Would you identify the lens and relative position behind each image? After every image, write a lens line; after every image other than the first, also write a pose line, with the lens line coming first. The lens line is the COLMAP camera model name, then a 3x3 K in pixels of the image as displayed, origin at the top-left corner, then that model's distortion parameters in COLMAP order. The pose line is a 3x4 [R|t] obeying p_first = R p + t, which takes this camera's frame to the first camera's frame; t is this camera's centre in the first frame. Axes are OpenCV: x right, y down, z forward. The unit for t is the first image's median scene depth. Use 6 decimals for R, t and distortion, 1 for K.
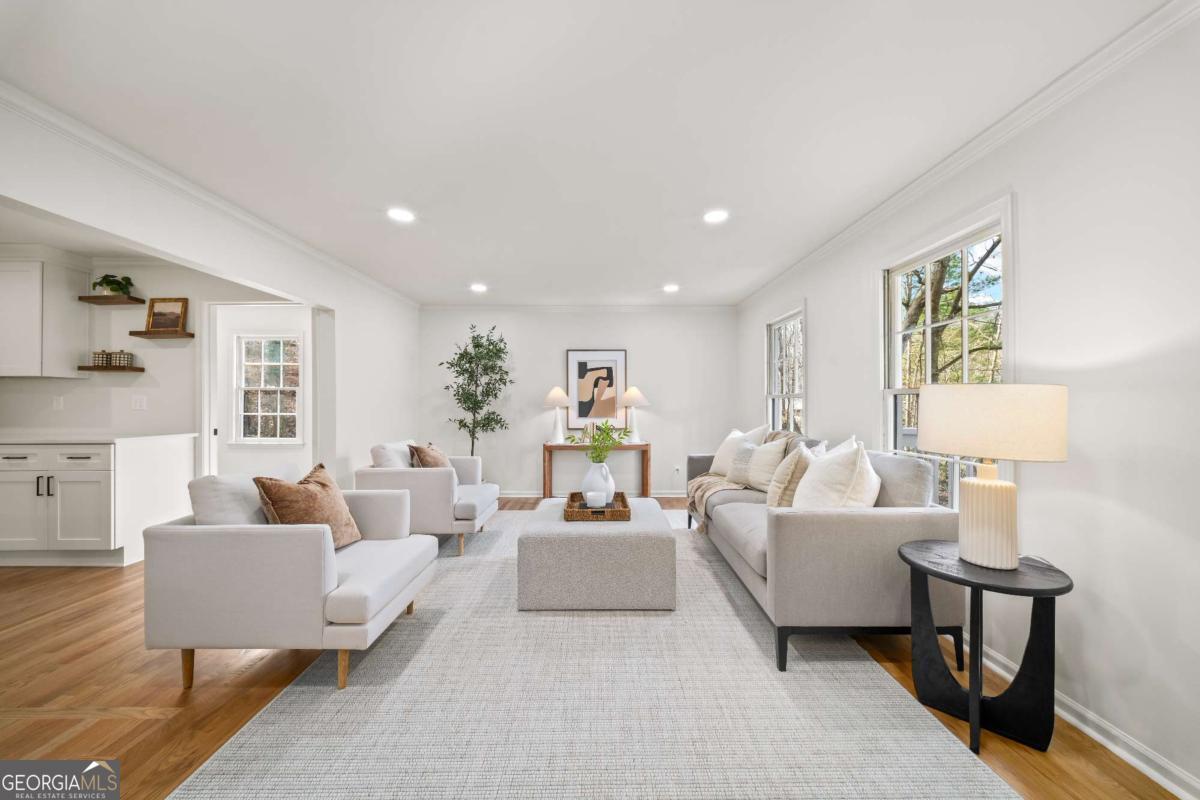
lens RADIAL K [[410.9, 0, 603.7], [0, 410.9, 400.3], [0, 0, 1]] dist [0.008214, -0.000704]
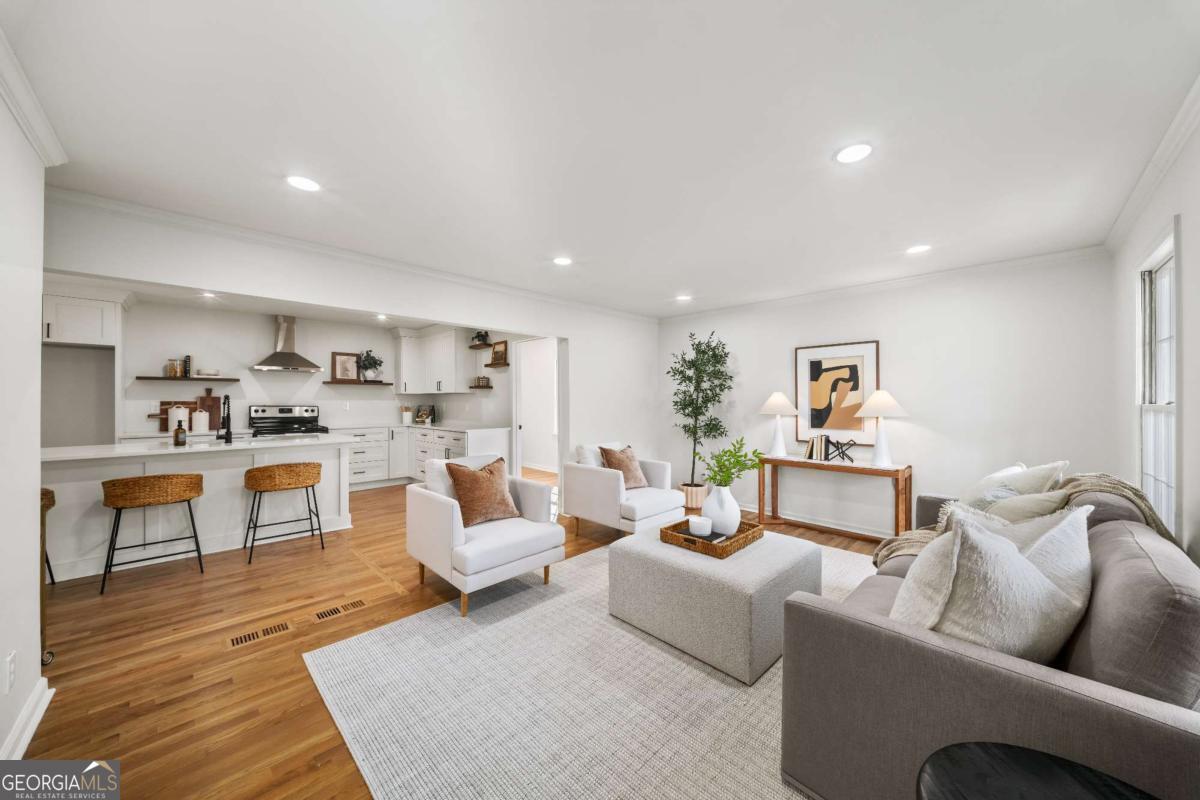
lens RADIAL K [[410.9, 0, 596.8], [0, 410.9, 403.1], [0, 0, 1]] dist [0.008214, -0.000704]
pose [[0.710311, 0.003986, -0.703877, 0.266076], [0.003015, 0.999958, 0.008705, -0.020707], [0.703881, -0.008306, 0.710269, 0.120973]]
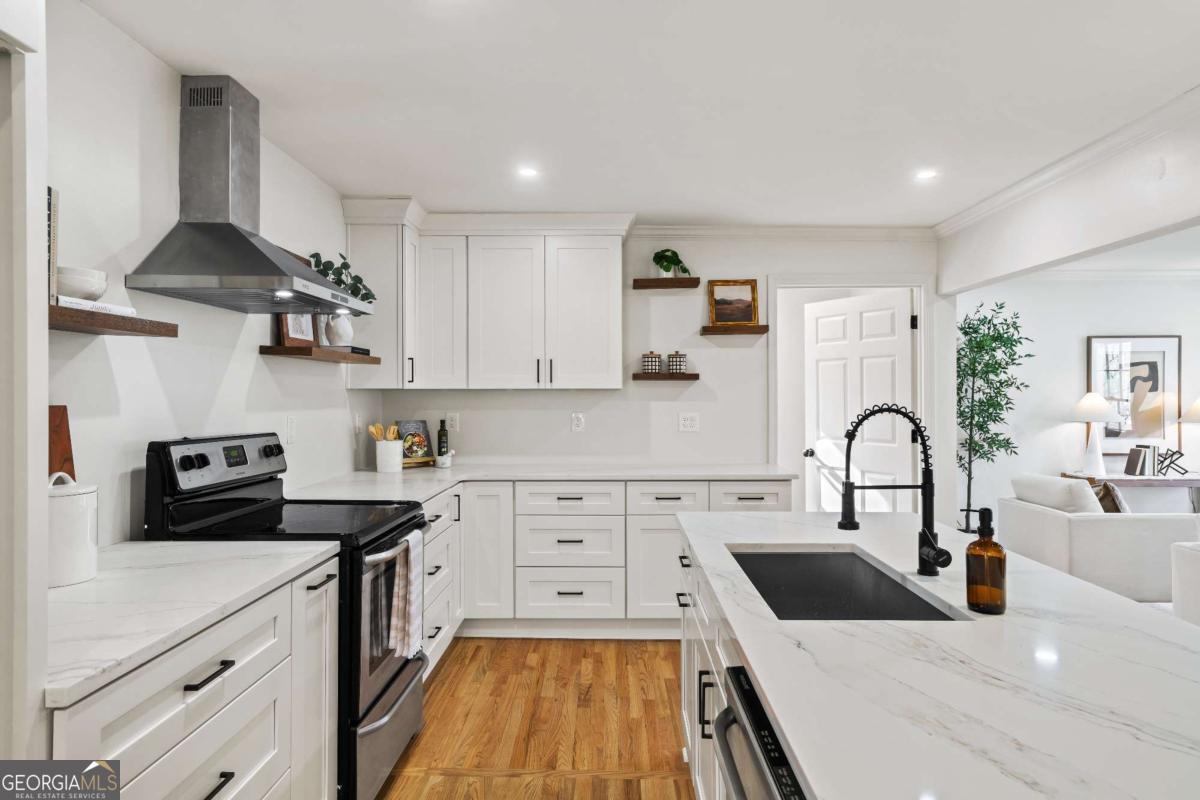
lens RADIAL K [[721.3, 0, 601.5], [0, 721.3, 400.3], [0, 0, 1]] dist [0.004818, 0.002087]
pose [[0.999966, -0.005703, -0.005889, -1.072078], [0.005717, 0.999981, 0.002368, -0.031056], [0.005875, -0.002402, 0.999980, -0.235774]]
